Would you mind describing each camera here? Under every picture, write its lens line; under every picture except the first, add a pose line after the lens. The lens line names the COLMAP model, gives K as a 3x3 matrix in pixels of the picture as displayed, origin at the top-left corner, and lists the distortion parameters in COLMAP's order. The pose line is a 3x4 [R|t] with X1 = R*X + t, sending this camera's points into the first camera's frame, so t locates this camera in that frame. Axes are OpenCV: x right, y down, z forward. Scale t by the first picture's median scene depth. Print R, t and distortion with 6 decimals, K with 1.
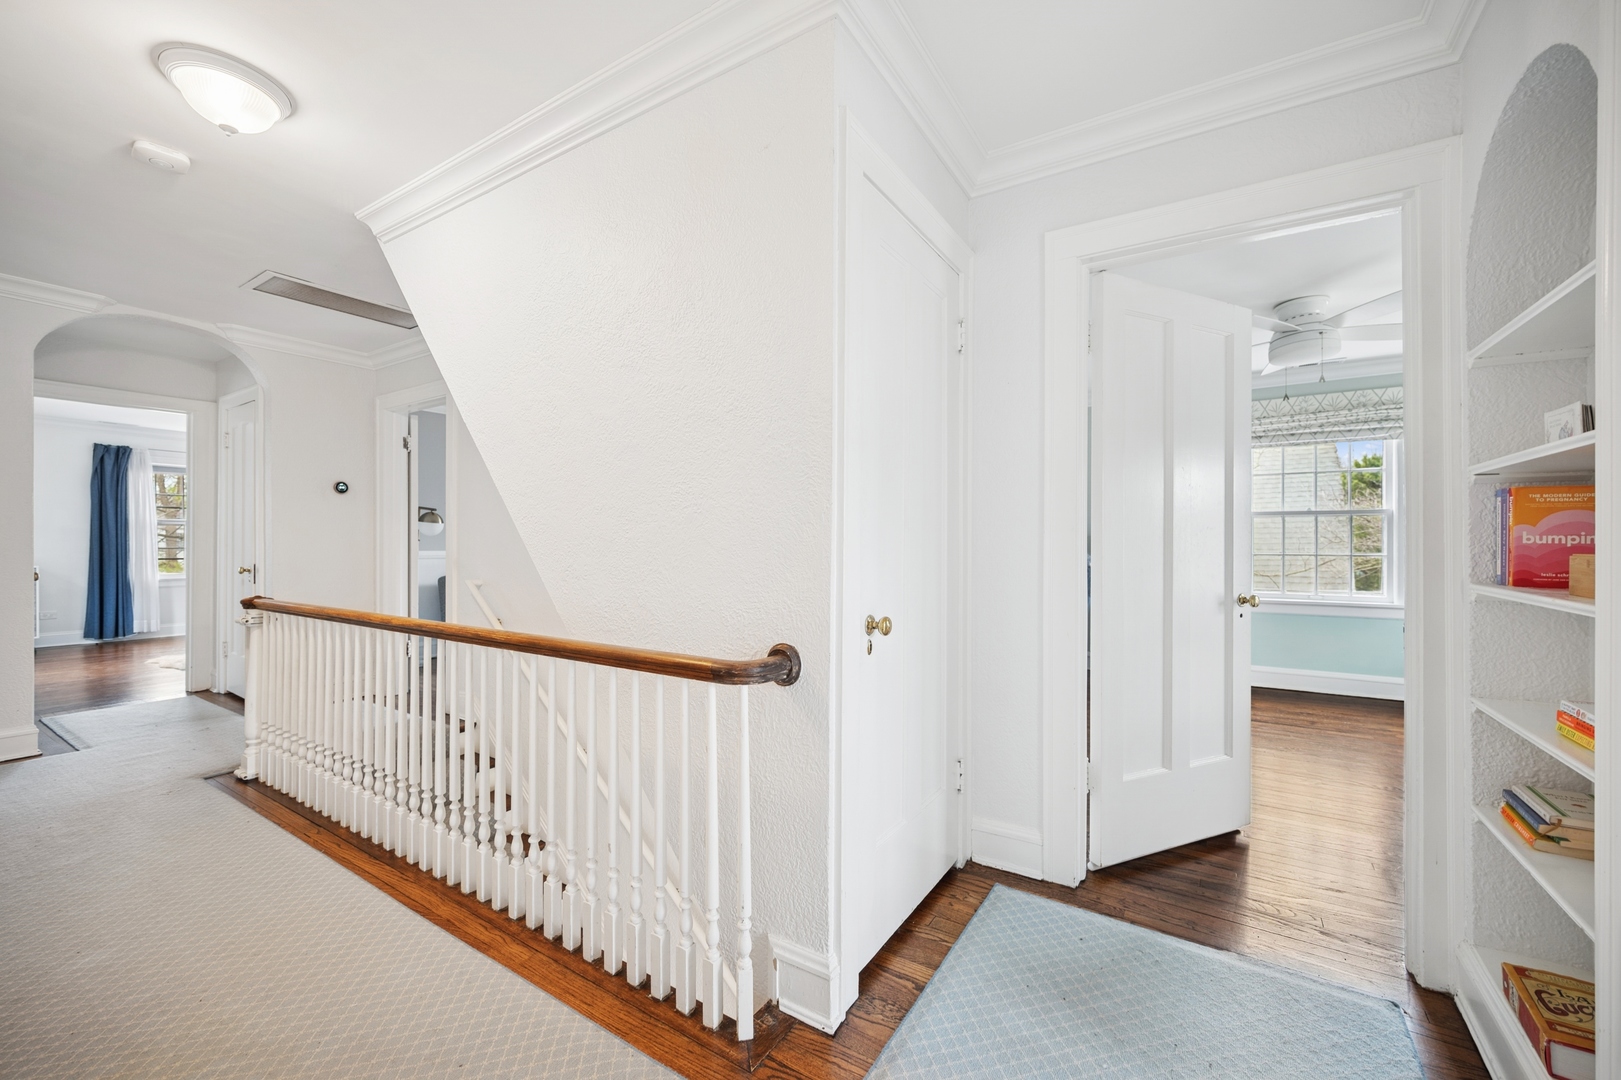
lens RADIAL K [[644.1, 0, 809.2], [0, 644.1, 547.0], [0, 0, 1]] dist [-0.000792, 0.000577]
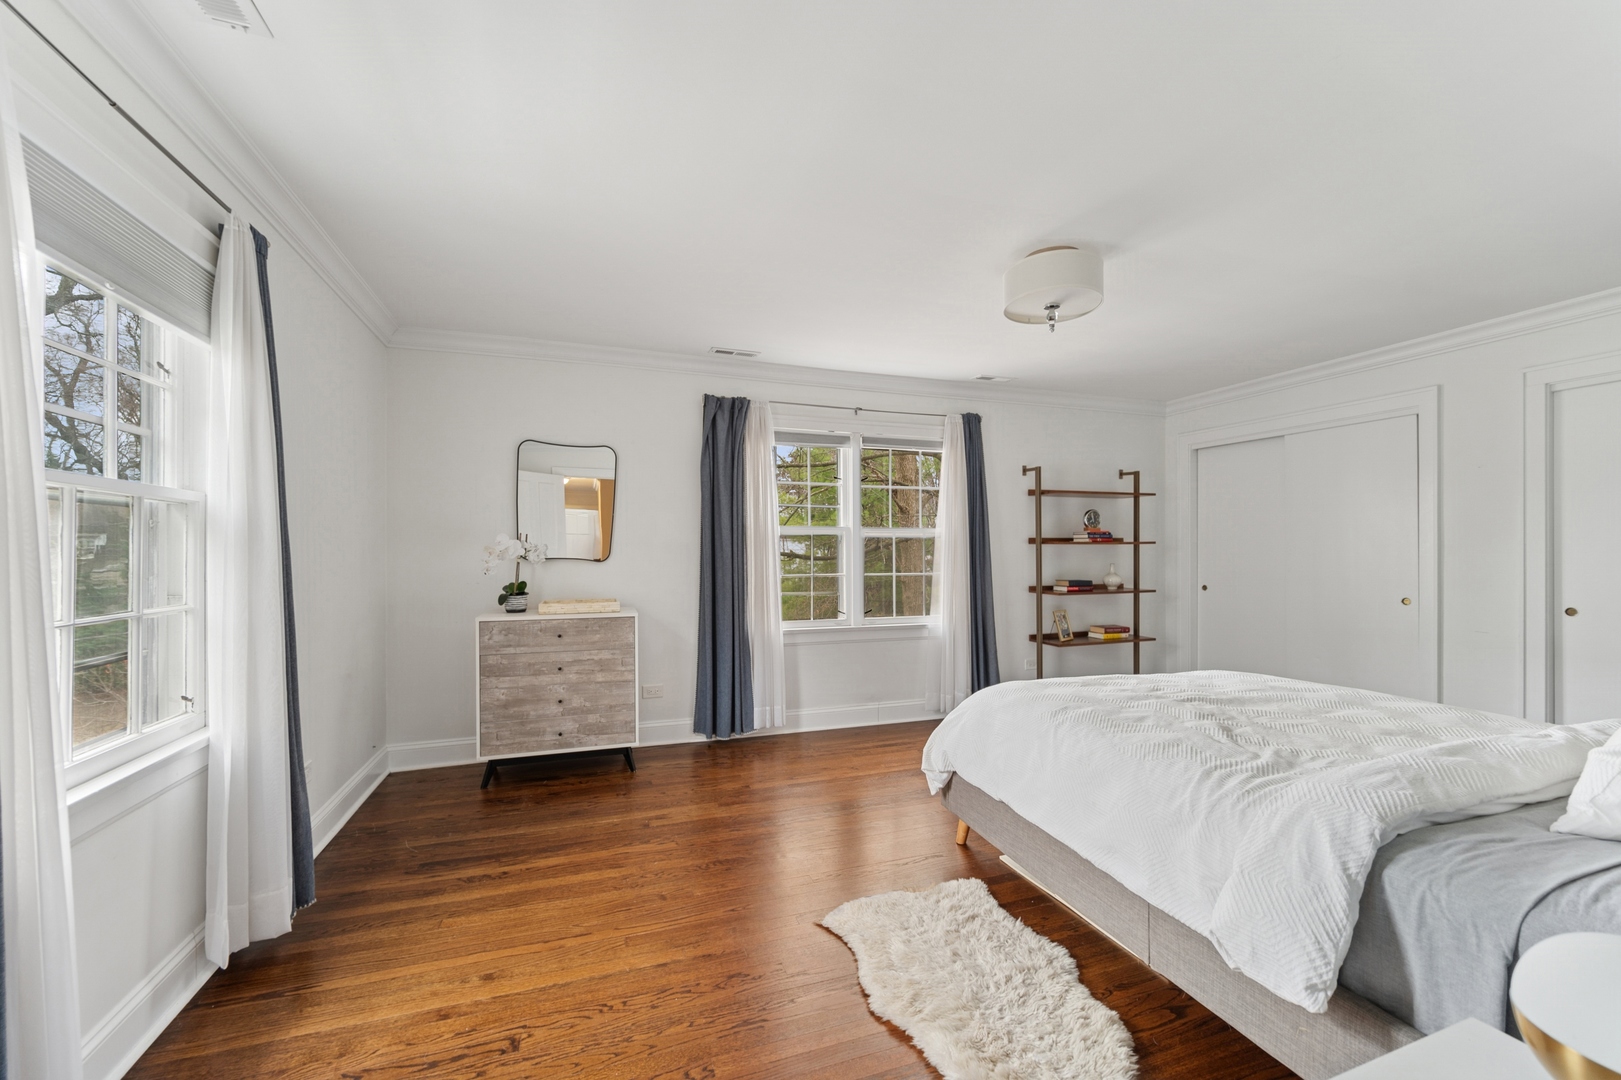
lens RADIAL K [[644.1, 0, 817.7], [0, 644.1, 546.4], [0, 0, 1]] dist [-0.000792, 0.000577]
pose [[0.777182, -0.004581, -0.629259, -0.655824], [0.003697, 0.999989, -0.002714, -0.023226], [0.629265, -0.000217, 0.777191, 0.602938]]
